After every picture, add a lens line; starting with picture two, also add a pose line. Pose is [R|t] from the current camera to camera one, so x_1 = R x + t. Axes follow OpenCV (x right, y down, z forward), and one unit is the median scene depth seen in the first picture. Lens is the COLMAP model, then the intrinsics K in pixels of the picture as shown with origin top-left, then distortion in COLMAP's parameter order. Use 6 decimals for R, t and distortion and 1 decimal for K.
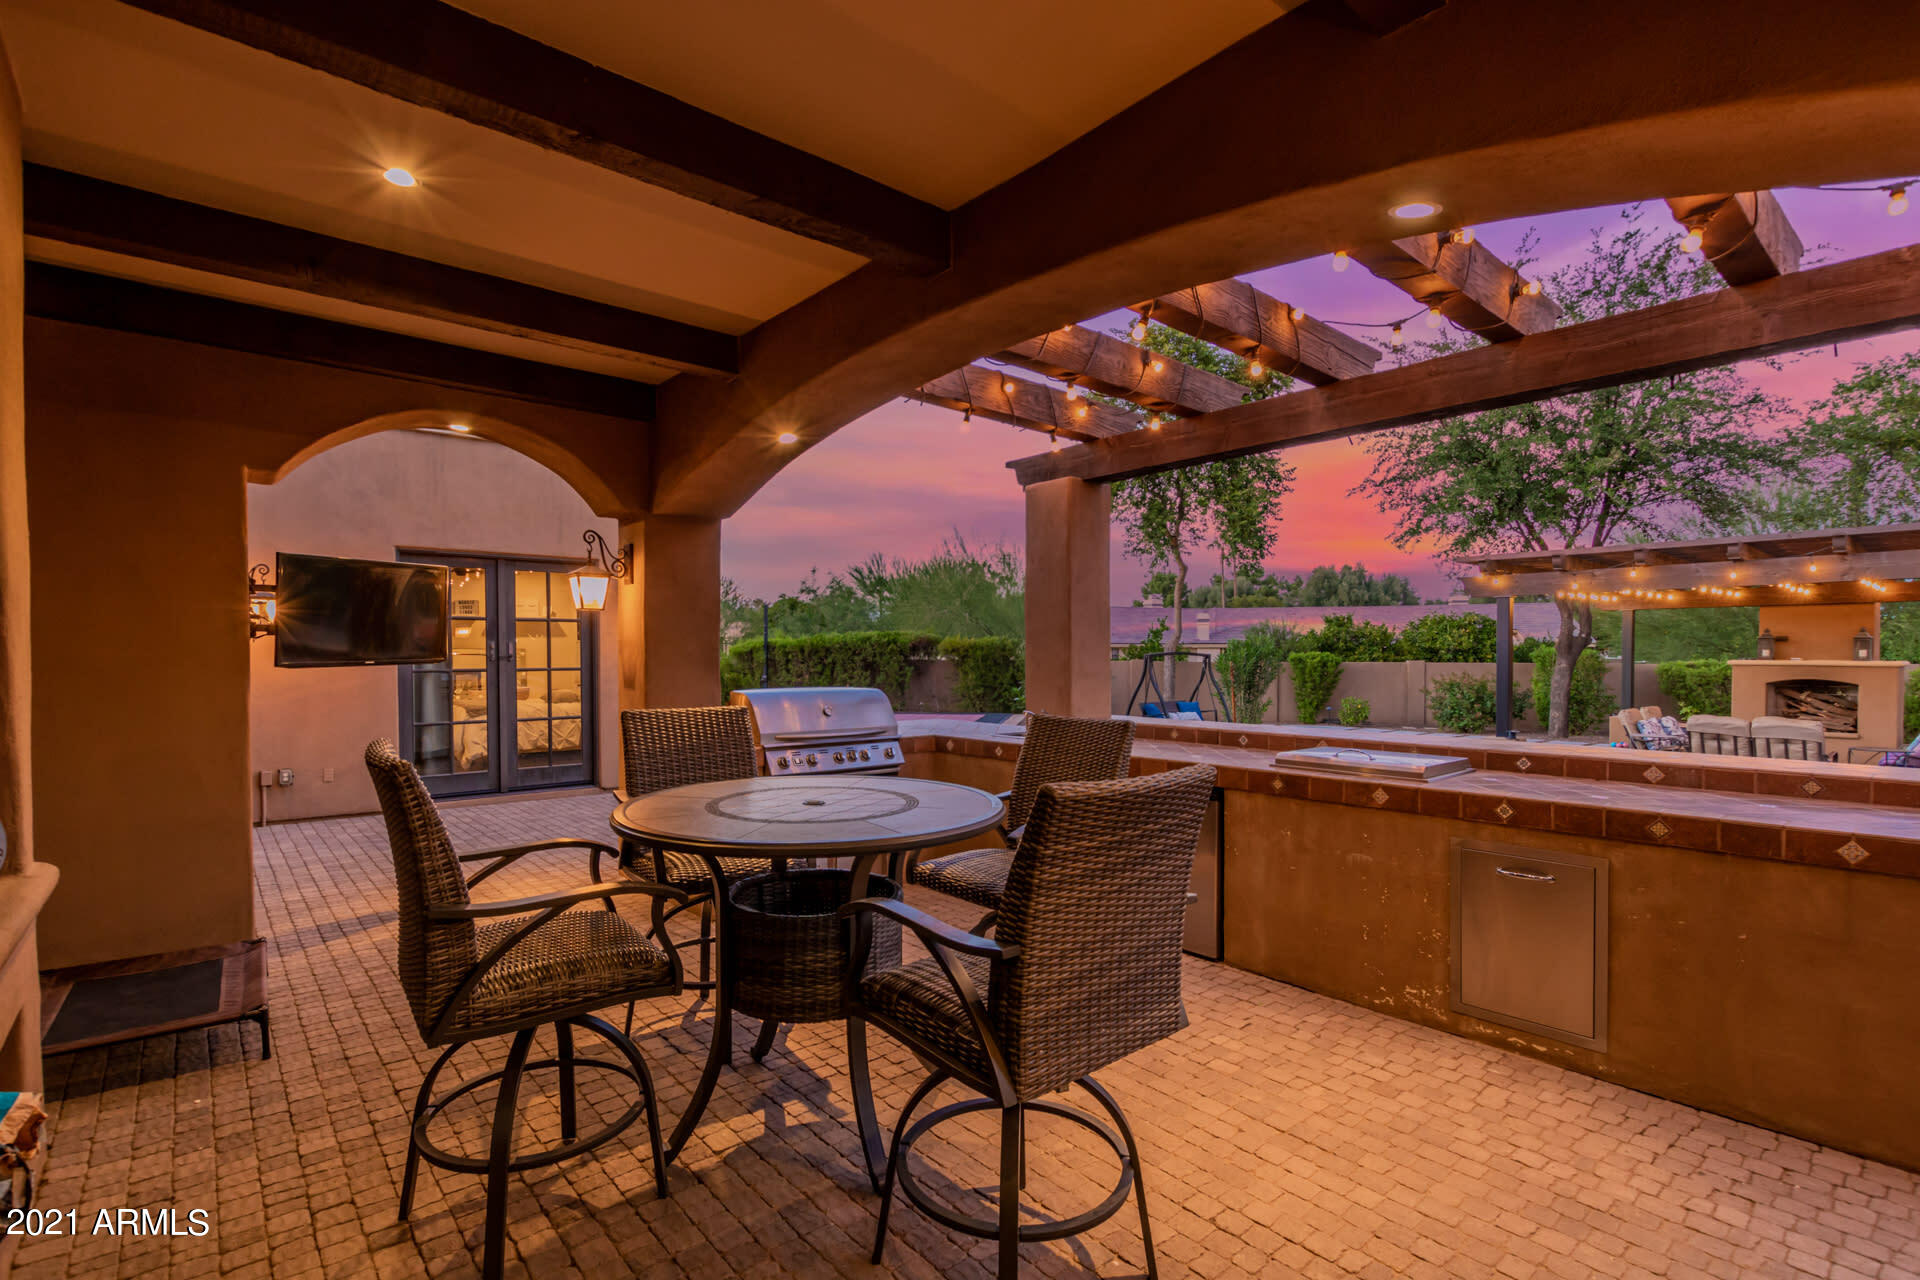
lens RADIAL K [[888.1, 0, 957.9], [0, 888.1, 663.6], [0, 0, 1]] dist [0.001789, -0.000136]
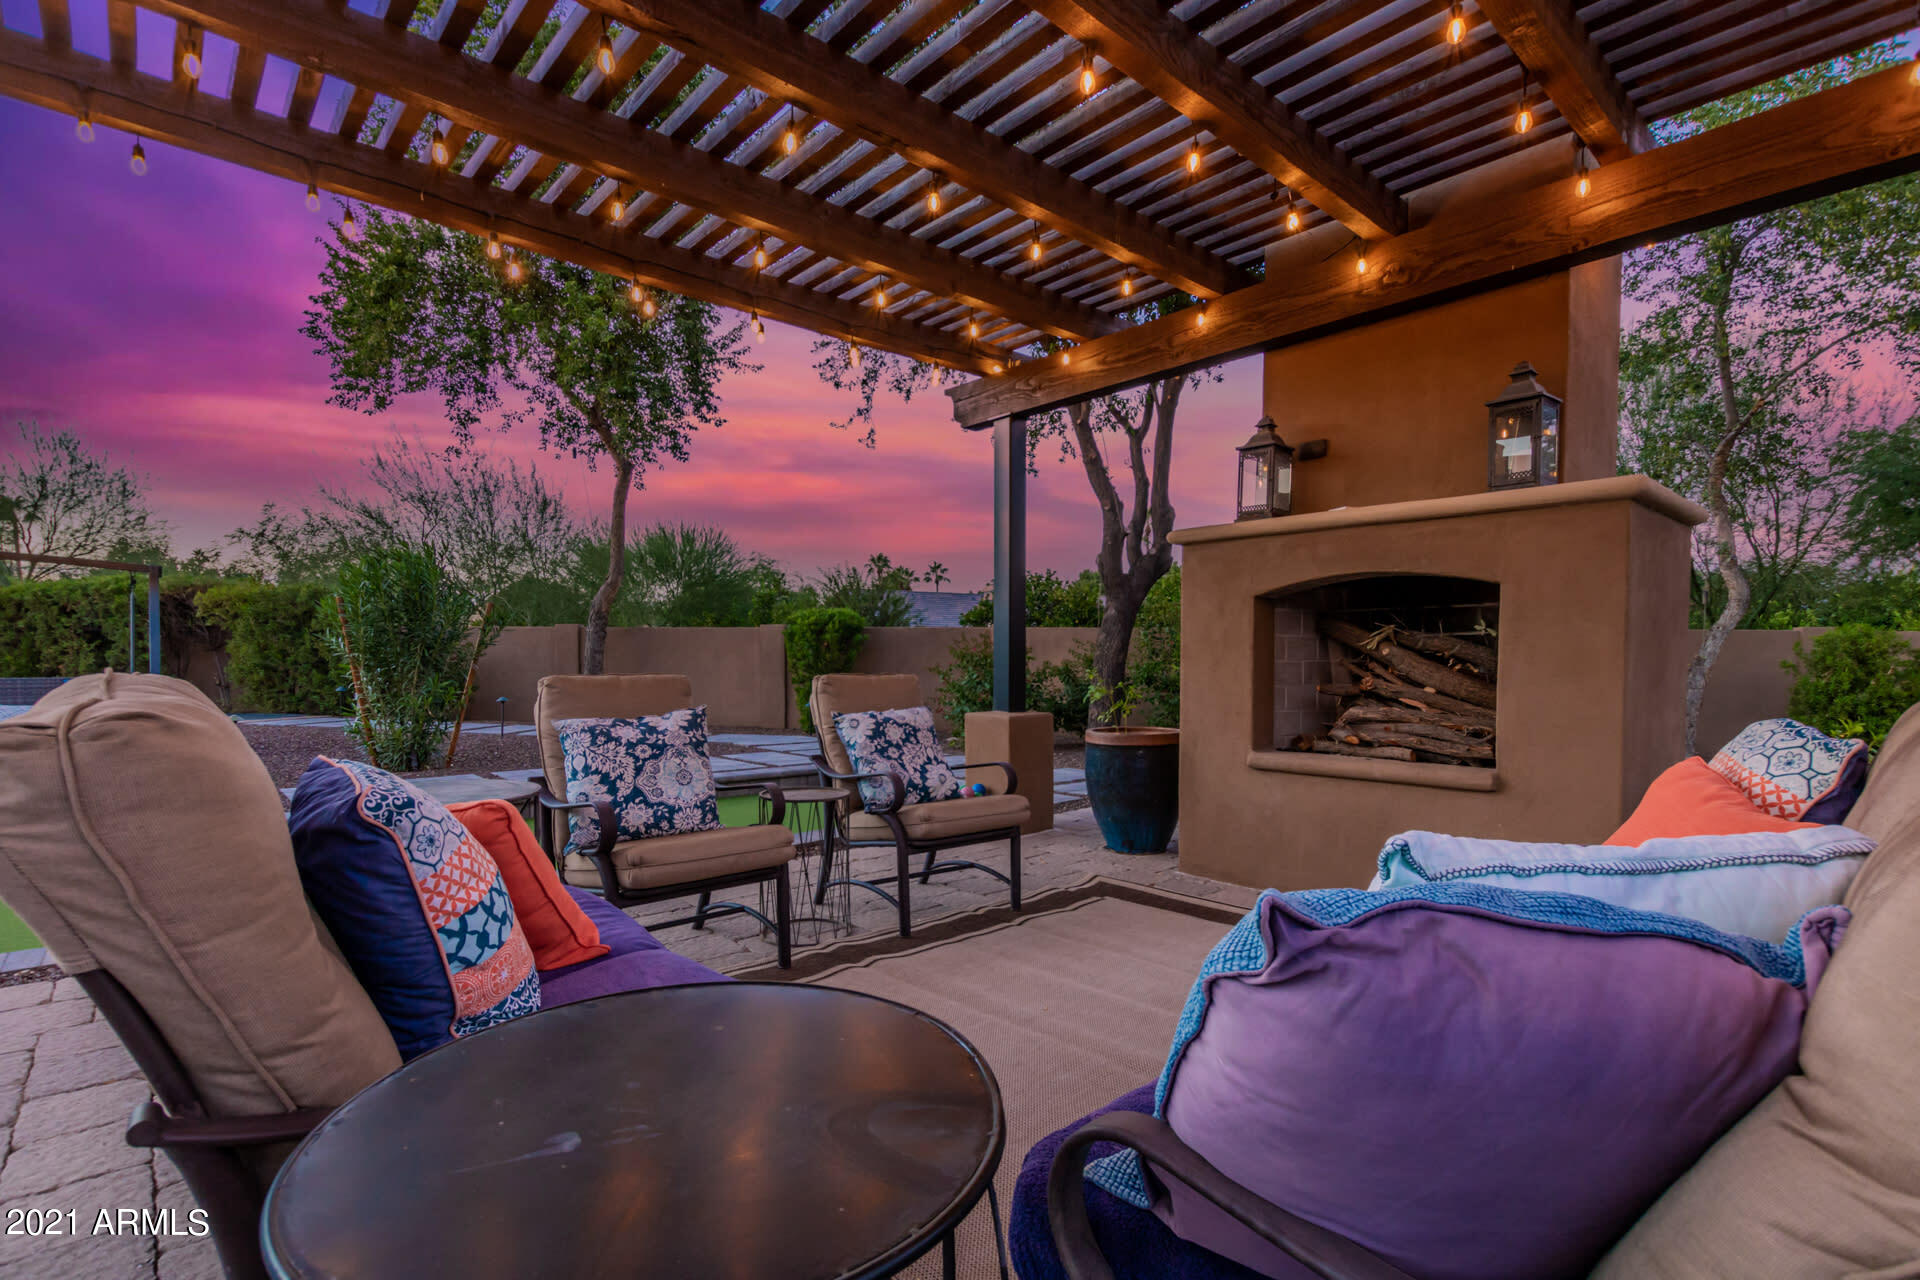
lens RADIAL K [[888.1, 0, 957.9], [0, 888.1, 663.6], [0, 0, 1]] dist [0.001789, -0.000136]
pose [[0.999562, 0.001915, 0.029533, 0.848372], [-0.001689, 0.999969, -0.007684, 0.049584], [-0.029547, 0.007631, 0.999534, 0.749634]]
